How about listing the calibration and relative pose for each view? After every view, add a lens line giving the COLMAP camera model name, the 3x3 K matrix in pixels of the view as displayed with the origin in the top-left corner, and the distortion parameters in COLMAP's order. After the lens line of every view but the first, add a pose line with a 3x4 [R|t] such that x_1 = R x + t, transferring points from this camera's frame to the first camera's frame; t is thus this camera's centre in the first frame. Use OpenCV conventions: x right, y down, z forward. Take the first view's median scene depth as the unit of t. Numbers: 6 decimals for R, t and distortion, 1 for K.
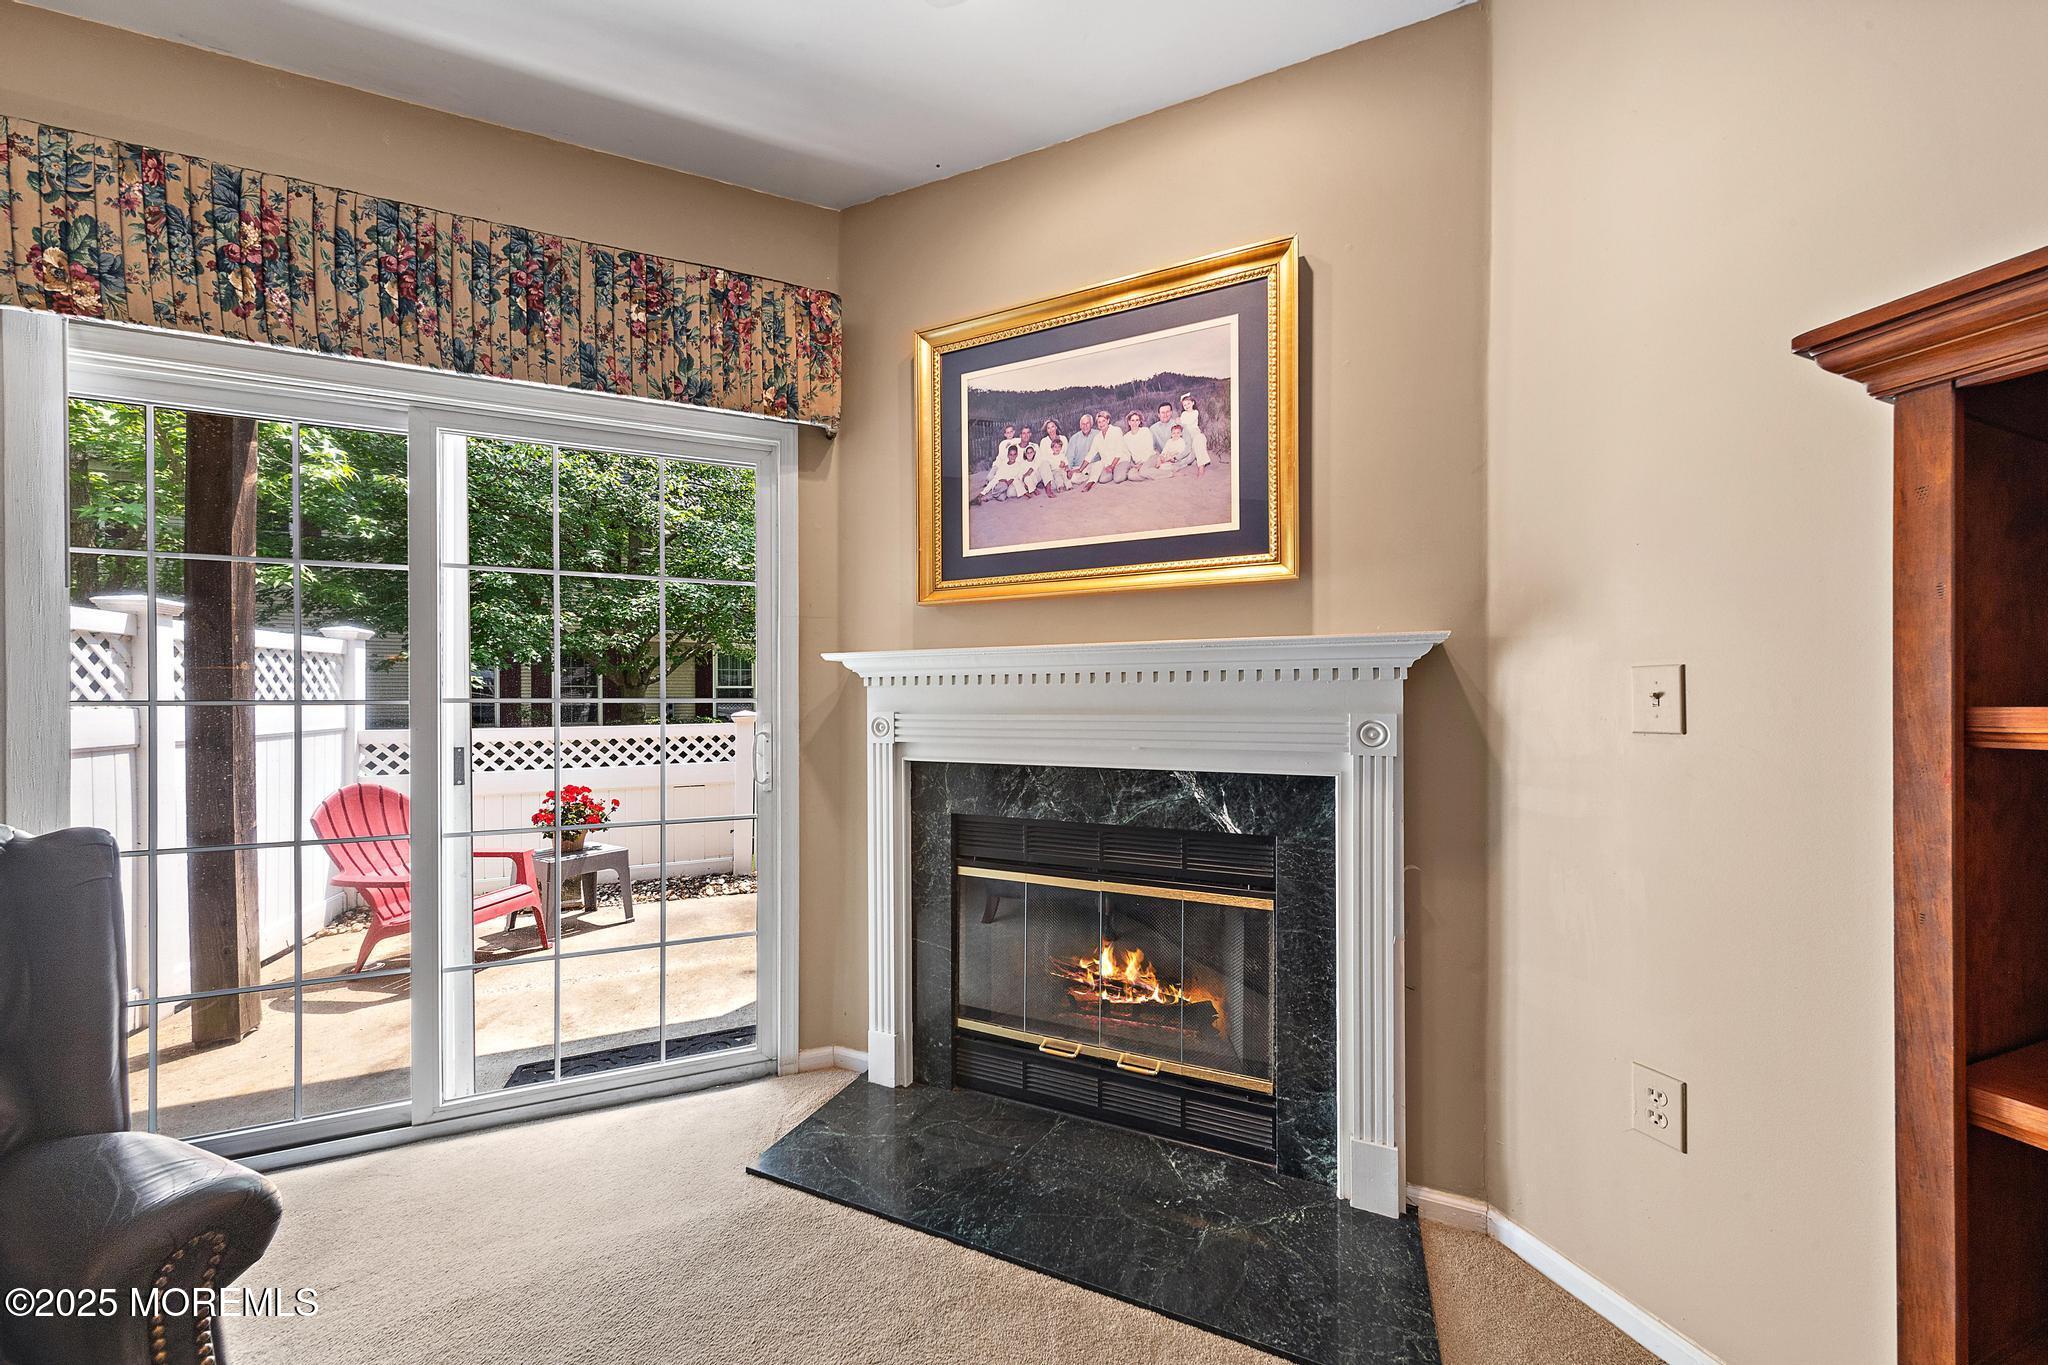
lens RADIAL K [[685.6, 0, 1030.2], [0, 685.6, 696.5], [0, 0, 1]] dist [0.000059, 0.000395]
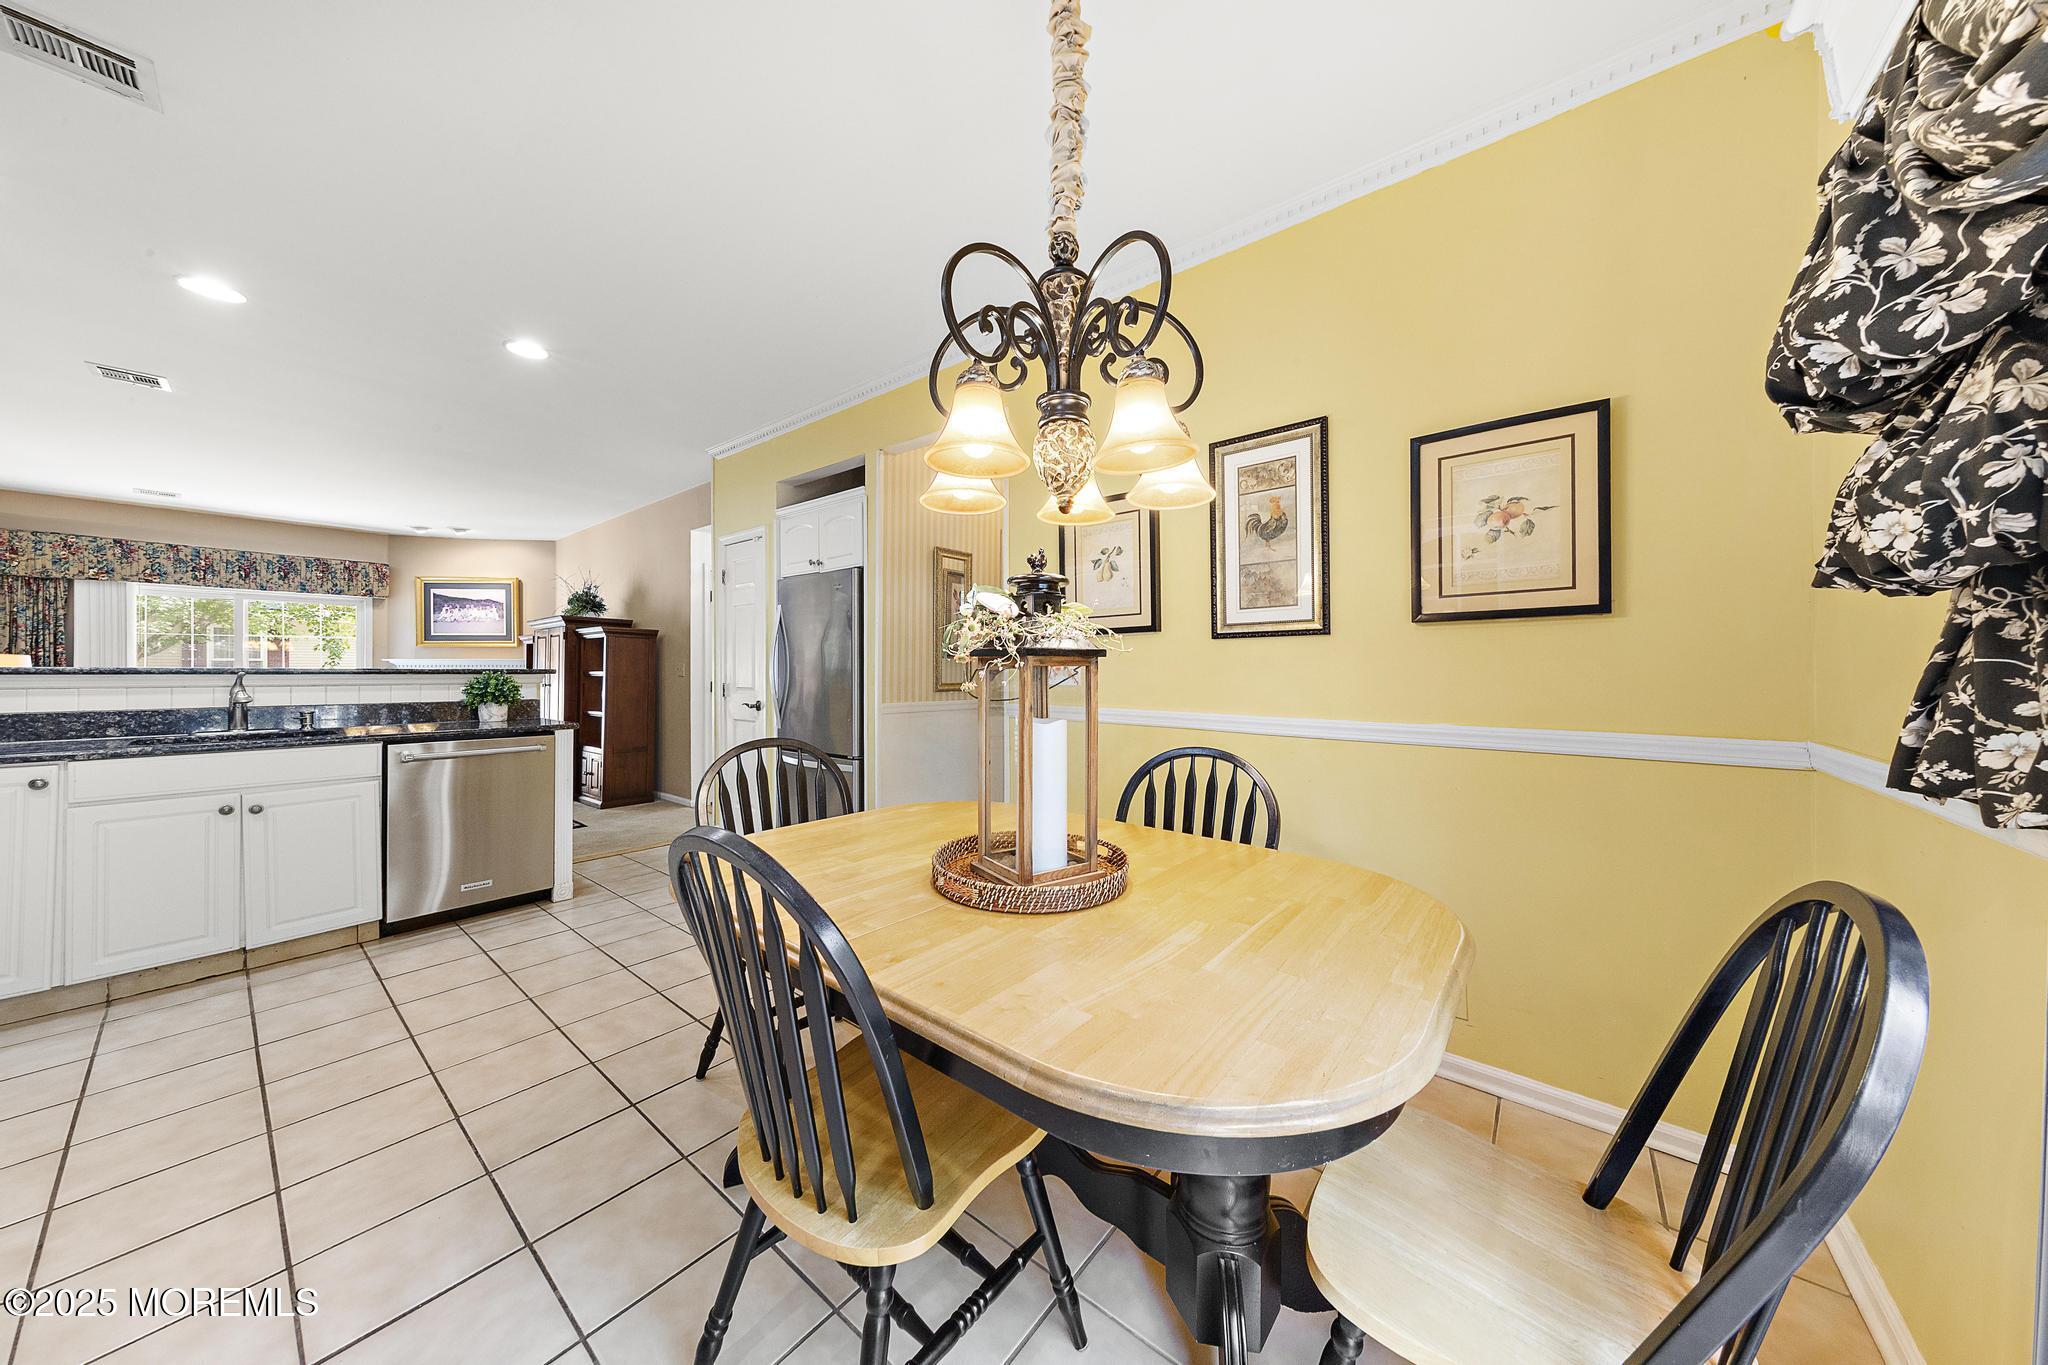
lens RADIAL K [[651.6, 0, 1019.0], [0, 651.6, 666.3], [0, 0, 1]] dist [0.011187, -0.000532]
pose [[0.864509, 0.000805, 0.502616, 1.040138], [0.001884, 0.999987, -0.004842, 0.003006], [-0.502613, 0.005133, 0.864496, -4.461585]]
